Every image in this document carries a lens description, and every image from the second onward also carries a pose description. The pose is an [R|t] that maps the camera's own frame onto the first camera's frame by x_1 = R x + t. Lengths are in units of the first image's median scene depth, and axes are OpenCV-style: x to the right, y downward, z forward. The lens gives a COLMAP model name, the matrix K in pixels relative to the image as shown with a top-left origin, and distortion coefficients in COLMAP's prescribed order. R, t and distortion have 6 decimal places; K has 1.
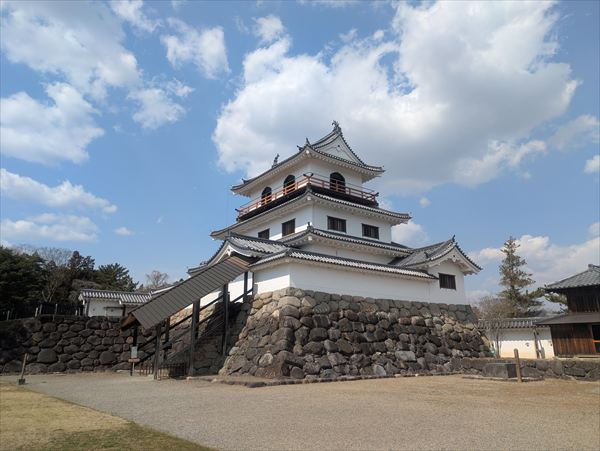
lens RADIAL K [[445.1, 0, 303.9], [0, 445.1, 221.4], [0, 0, 1]] dist [0.046312, -0.022642]
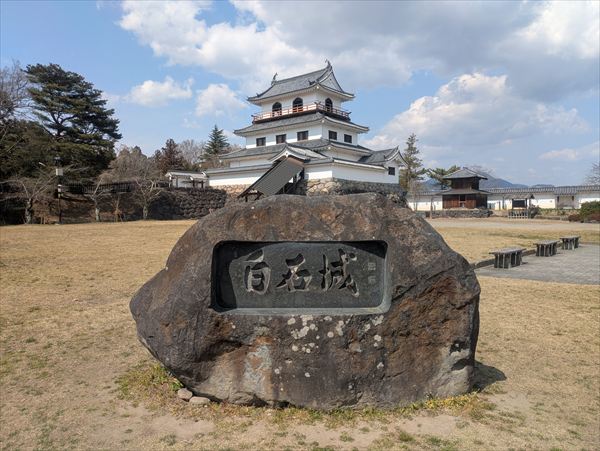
lens RADIAL K [[445.1, 0, 295.9], [0, 445.1, 229.6], [0, 0, 1]] dist [0.046312, -0.022642]
pose [[0.970199, -0.014680, 0.241866, -0.487678], [-0.061464, 0.950608, 0.304247, -0.163996], [-0.234386, -0.310046, 0.921376, -0.638242]]
